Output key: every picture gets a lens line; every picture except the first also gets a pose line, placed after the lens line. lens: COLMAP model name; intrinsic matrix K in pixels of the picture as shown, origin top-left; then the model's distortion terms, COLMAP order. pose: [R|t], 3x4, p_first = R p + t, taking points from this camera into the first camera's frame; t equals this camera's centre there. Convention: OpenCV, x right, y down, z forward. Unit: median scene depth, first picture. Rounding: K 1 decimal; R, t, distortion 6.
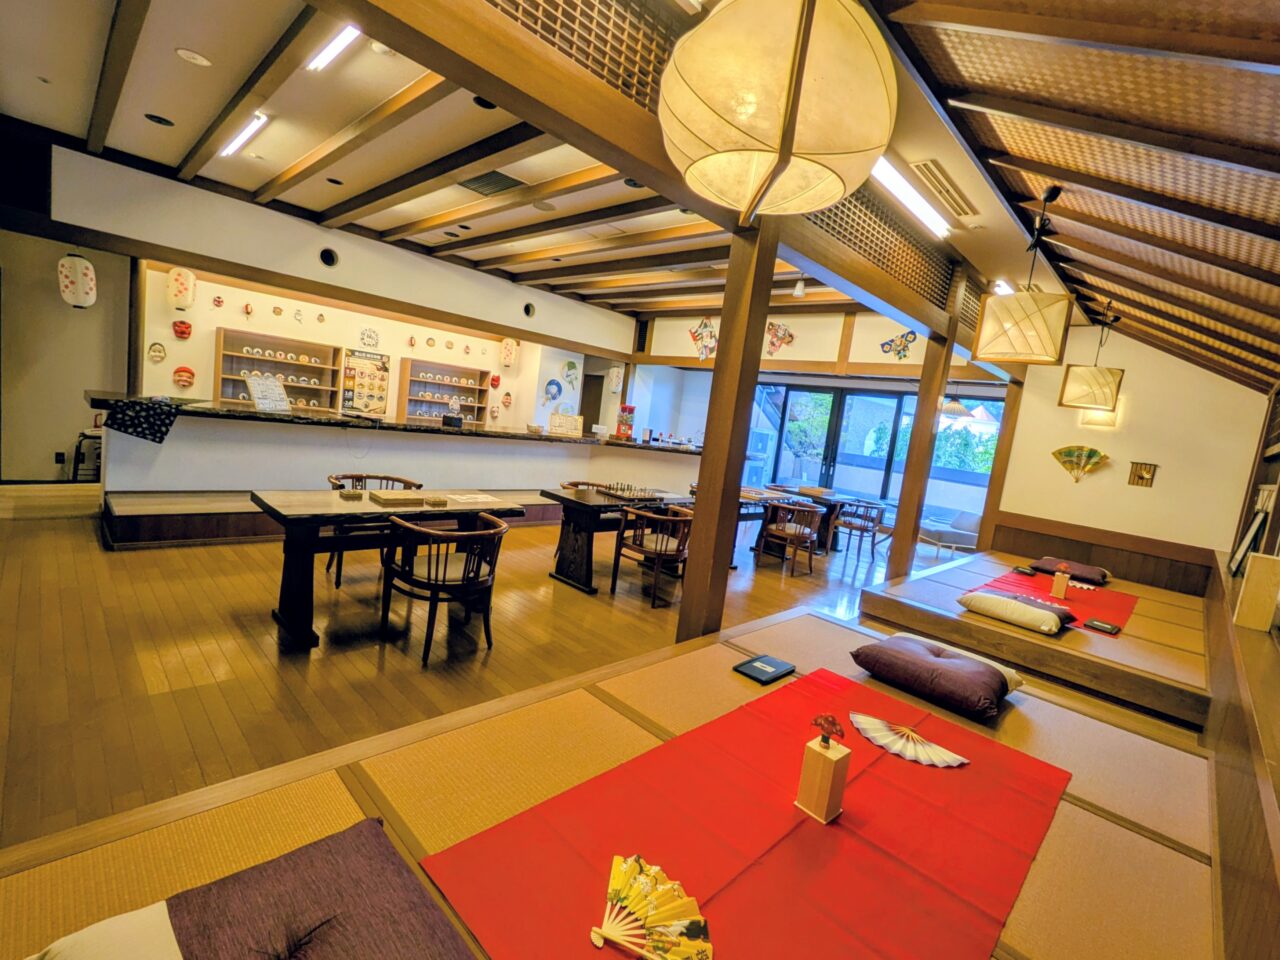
lens RADIAL K [[574.6, 0, 639.0], [0, 574.6, 481.7], [0, 0, 1]] dist [0.011208, -0.000213]
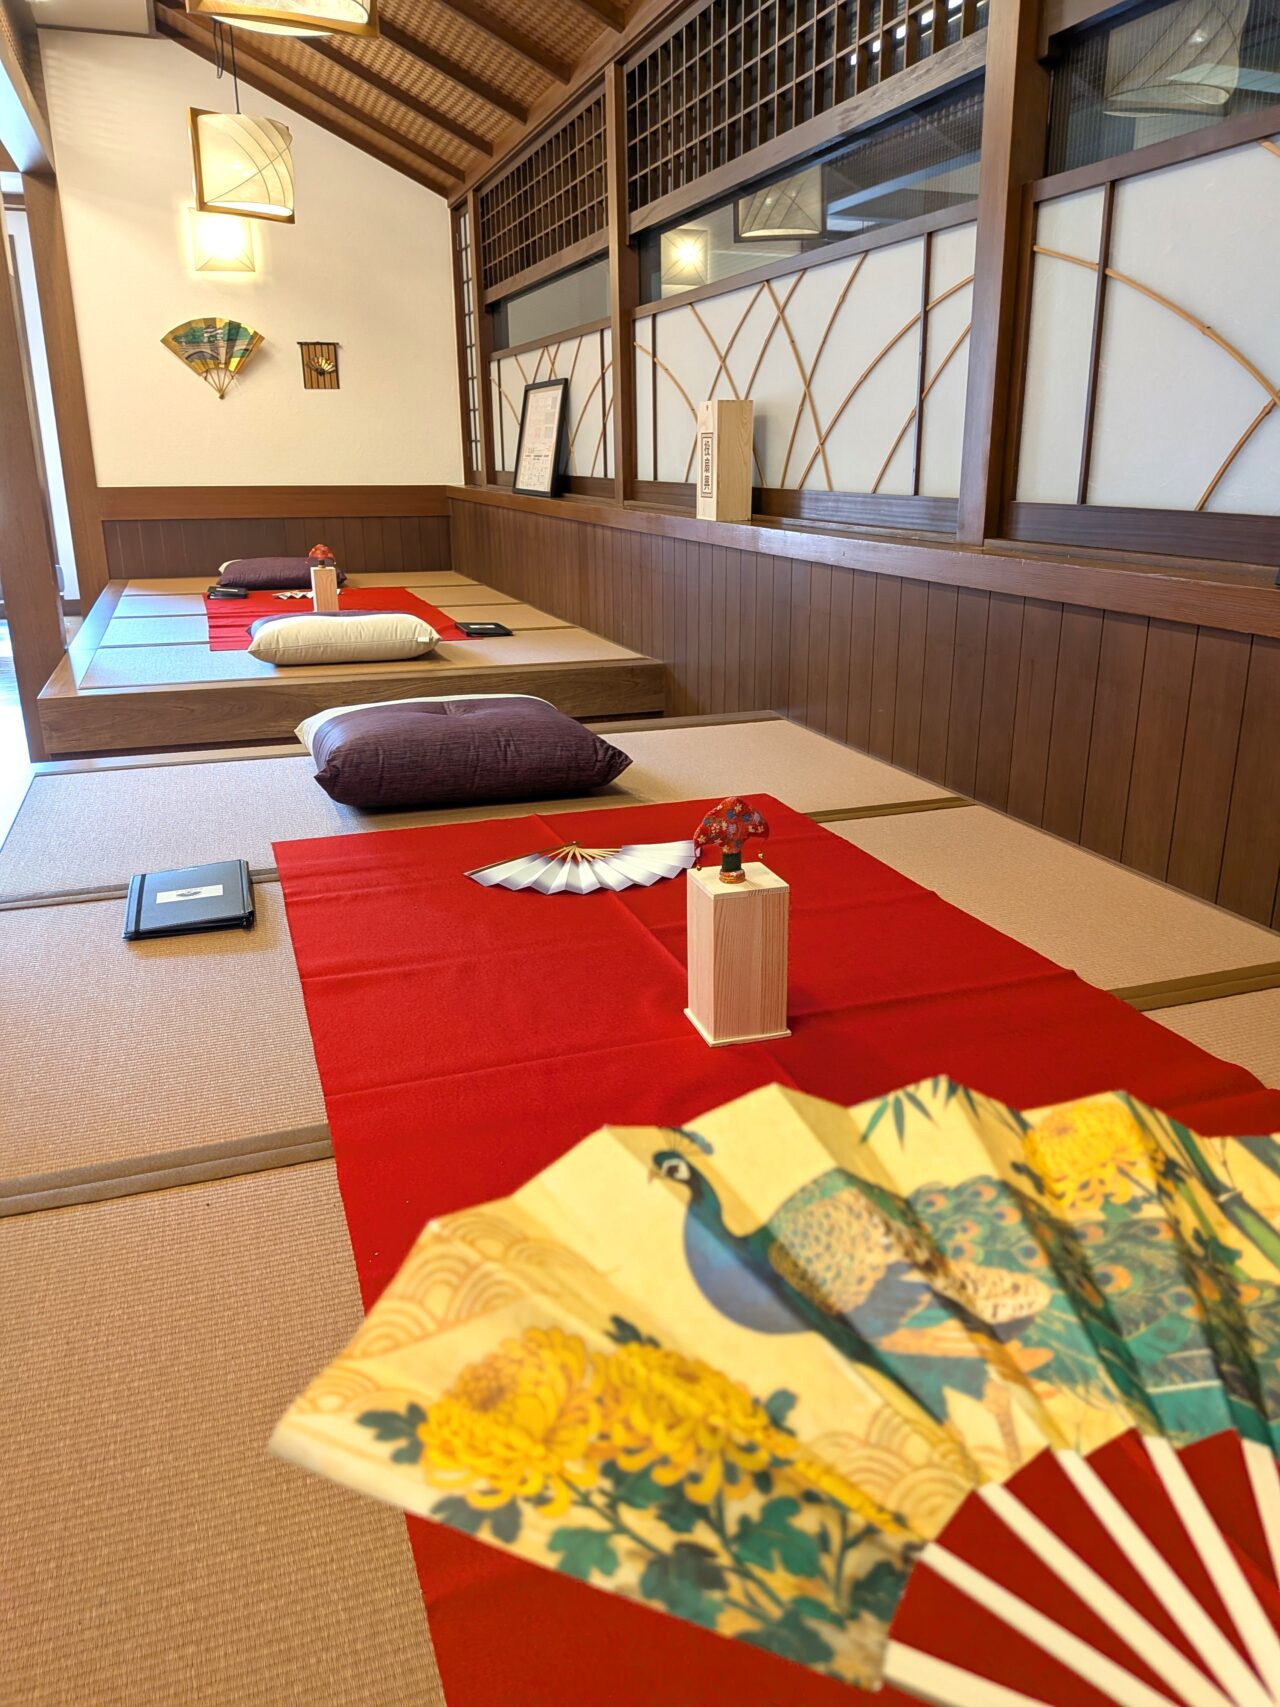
lens RADIAL K [[1267.3, 0, 649.0], [0, 1267.3, 852.4], [0, 0, 1]] dist [0.004439, 0.003177]
pose [[0.445155, -0.393171, 0.804521, -0.120033], [0.164262, 0.919059, 0.358257, 0.033955], [-0.880258, -0.027328, 0.473707, 0.186983]]
